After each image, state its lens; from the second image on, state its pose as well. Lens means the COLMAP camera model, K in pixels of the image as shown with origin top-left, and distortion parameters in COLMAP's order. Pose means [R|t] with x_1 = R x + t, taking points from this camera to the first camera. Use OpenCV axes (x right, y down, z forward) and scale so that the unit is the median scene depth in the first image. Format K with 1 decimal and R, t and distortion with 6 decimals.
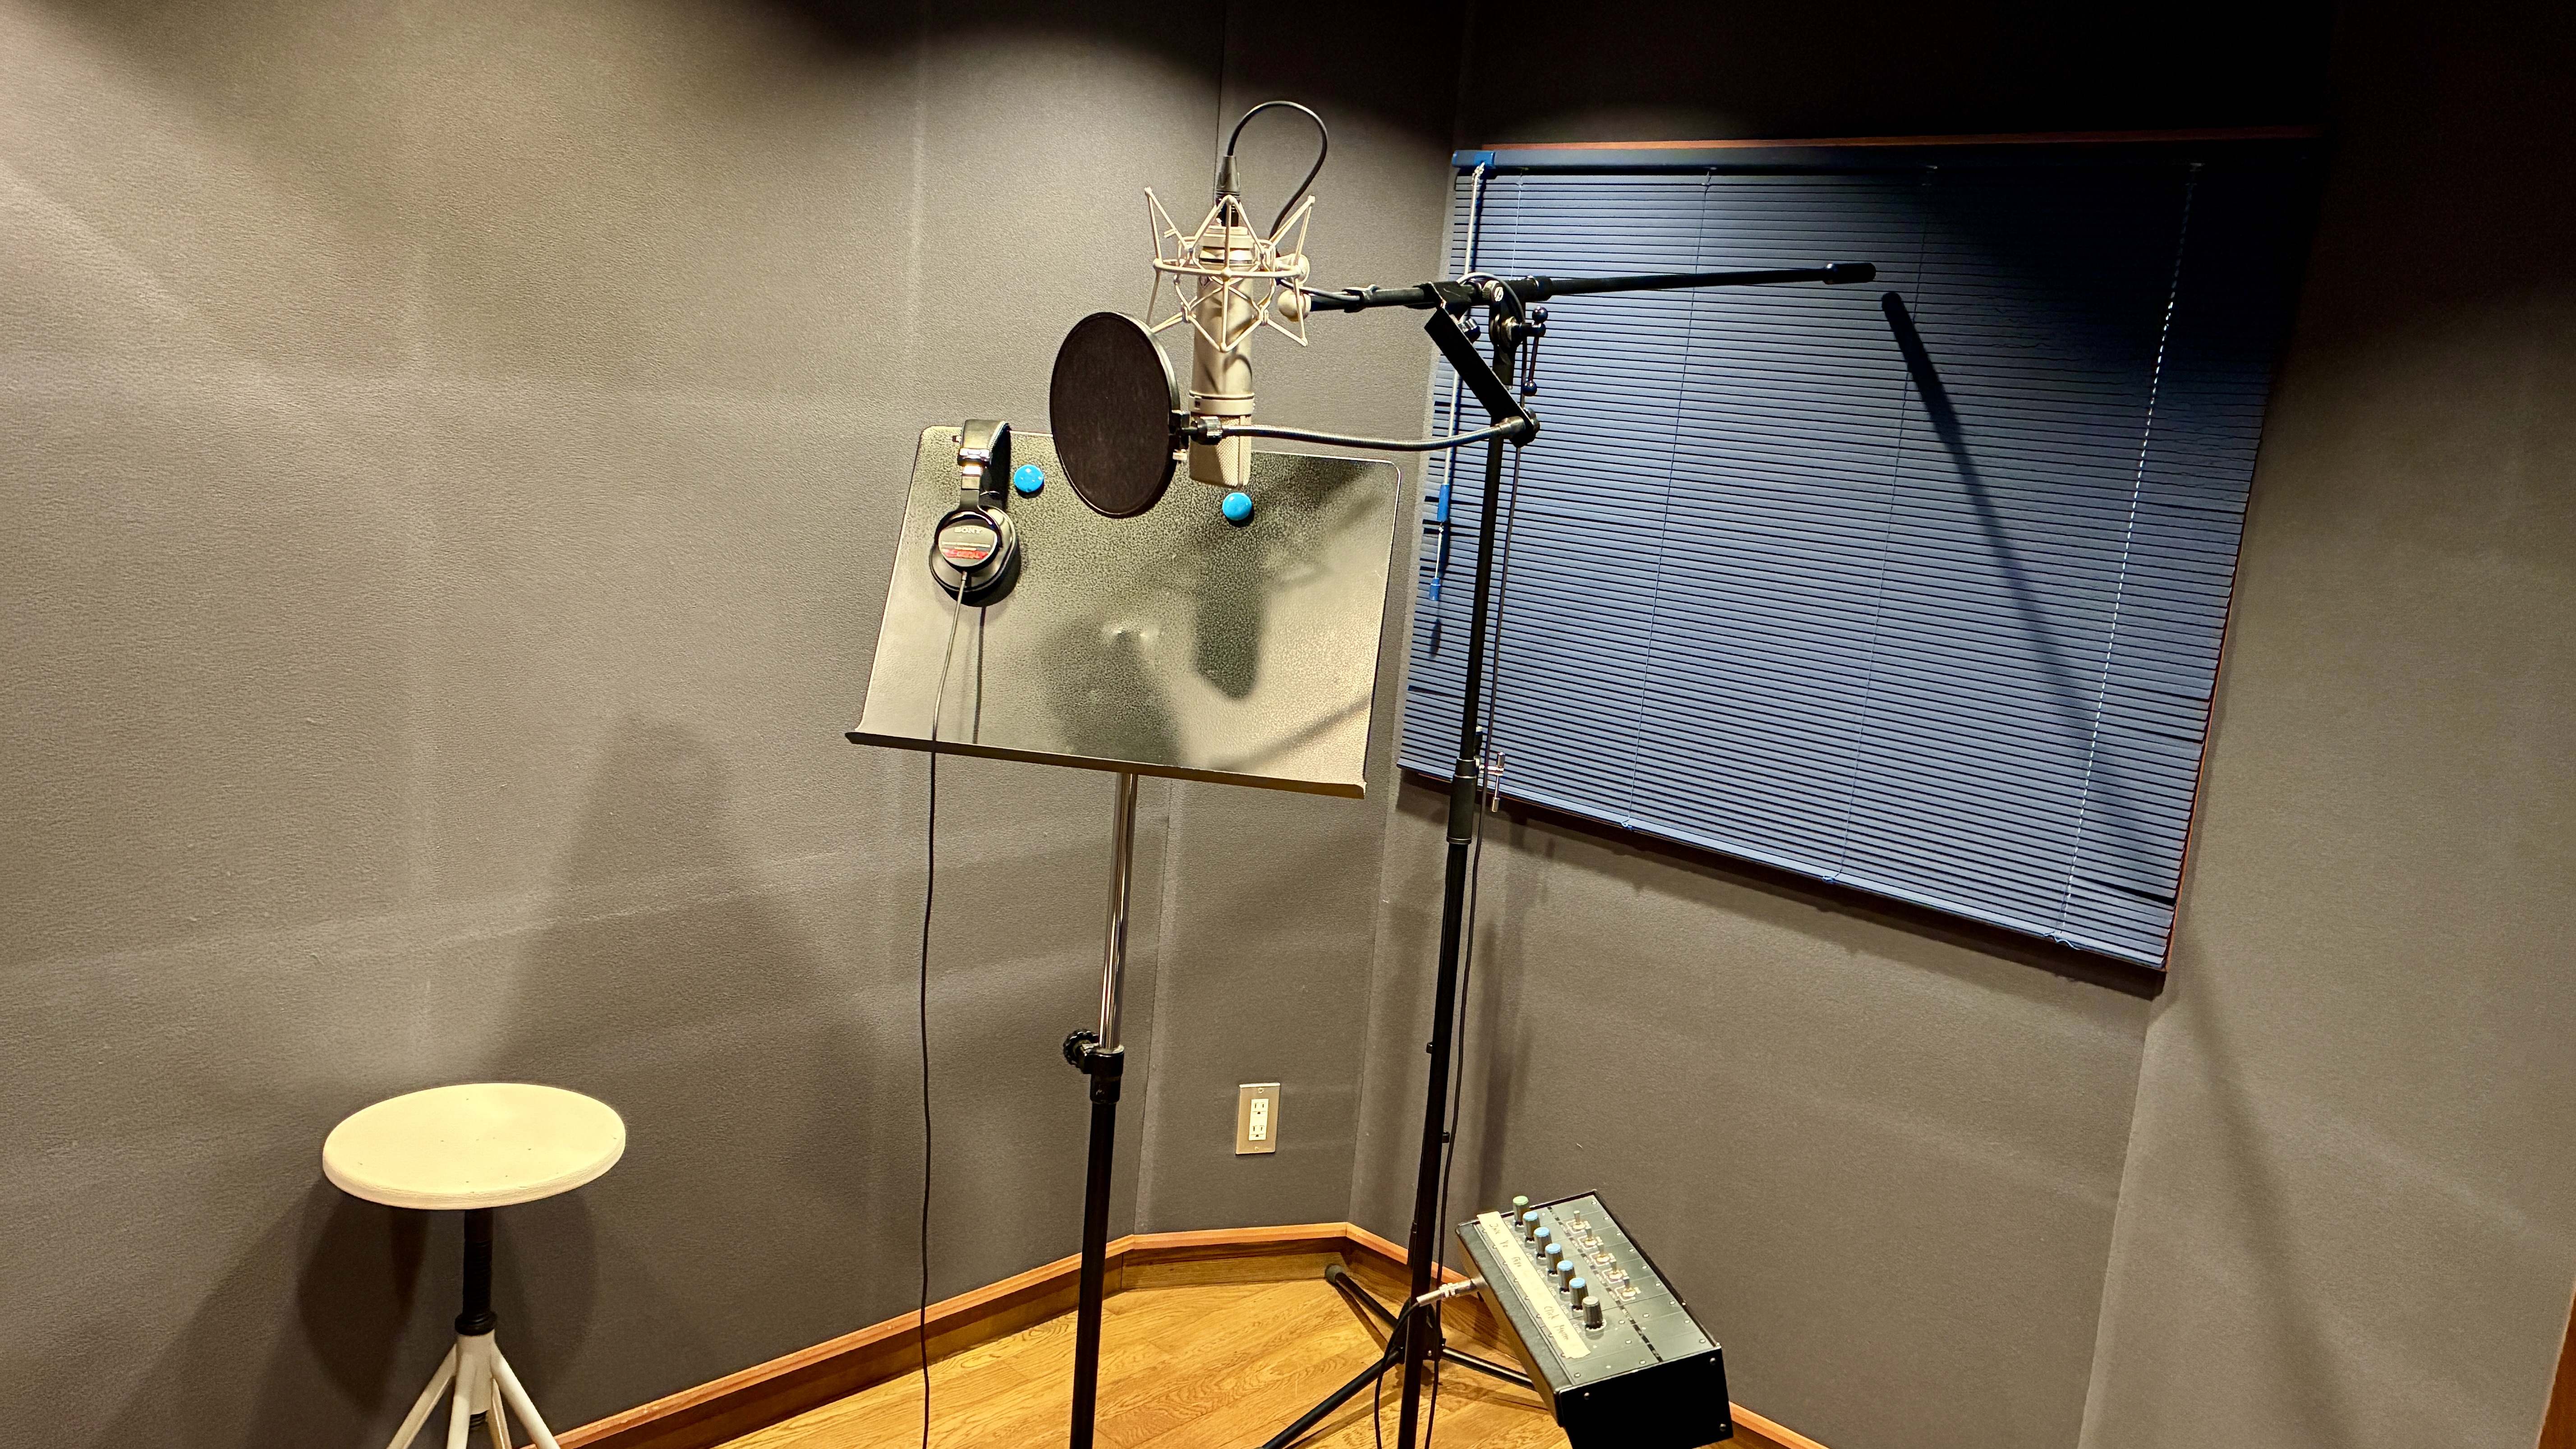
lens RADIAL K [[1962.9, 0, 1289.3], [0, 1962.9, 731.0], [0, 0, 1]] dist [0.017947, -0.003235]
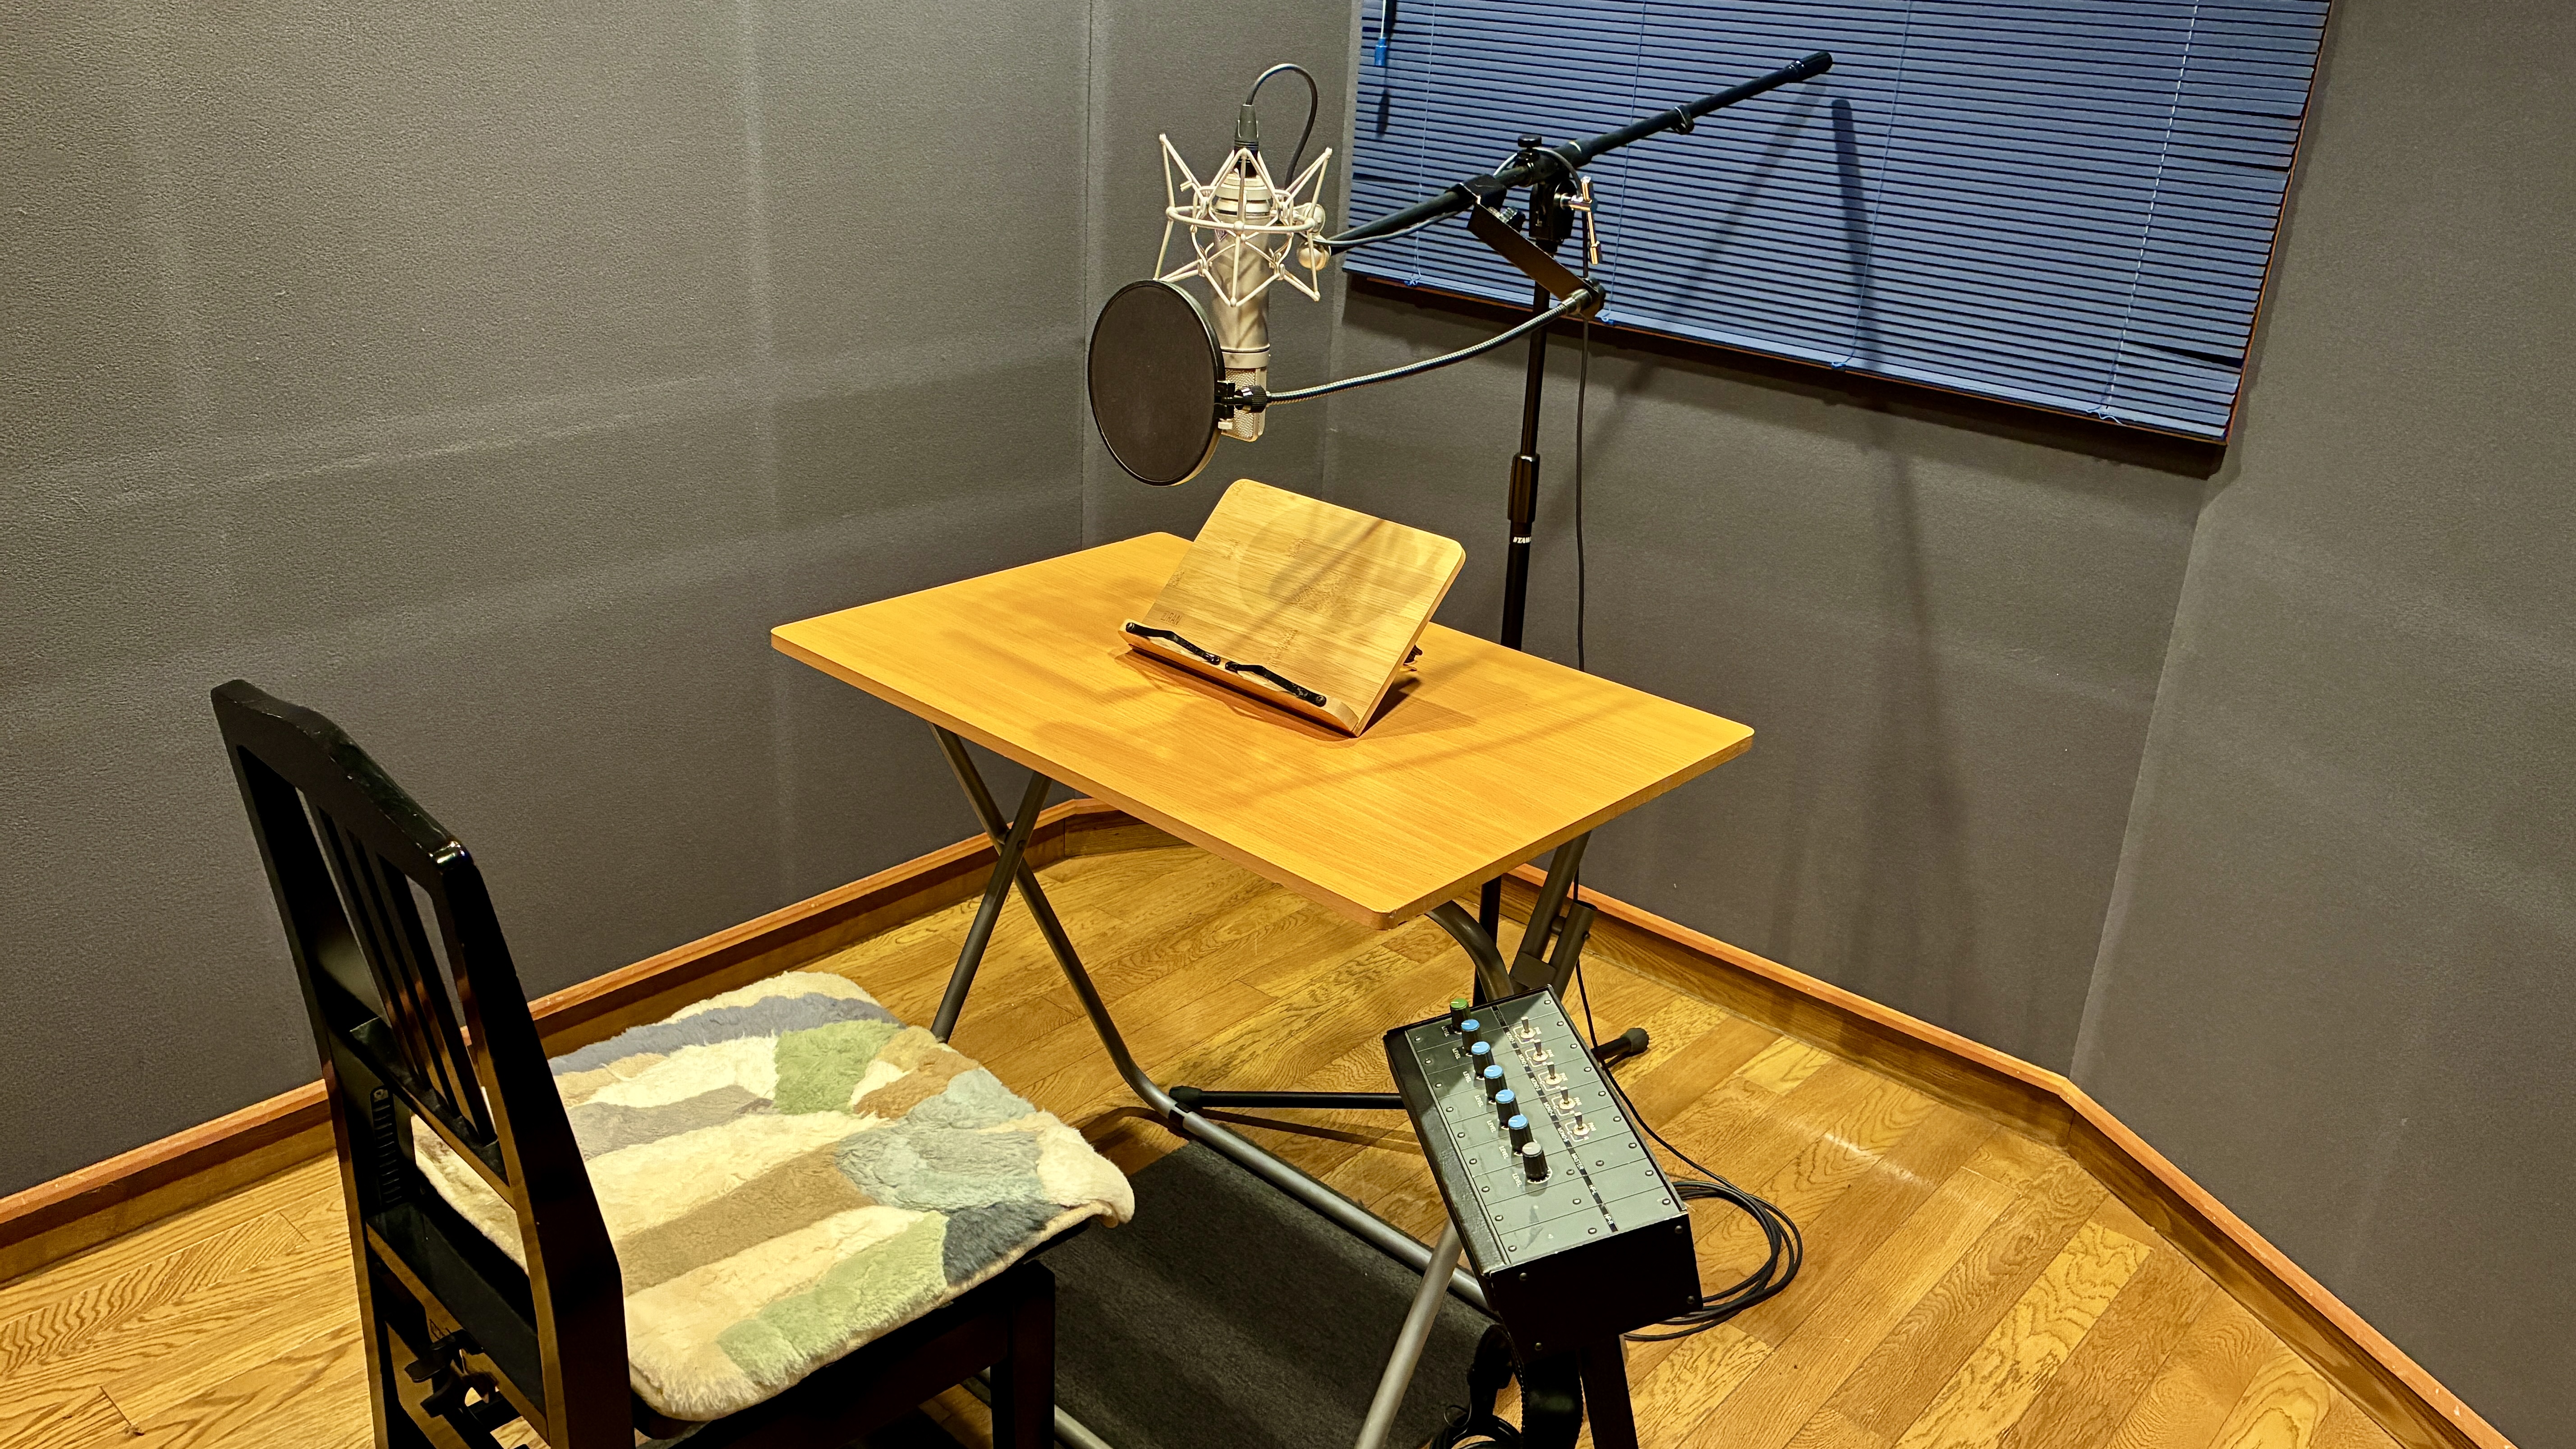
lens RADIAL K [[1962.9, 0, 1285.0], [0, 1962.9, 718.7], [0, 0, 1]] dist [0.017947, -0.003235]
pose [[0.998670, -0.042585, 0.029059, -0.006380], [0.036064, 0.979837, 0.196518, 0.051381], [-0.036842, -0.195209, 0.980069, 0.121501]]
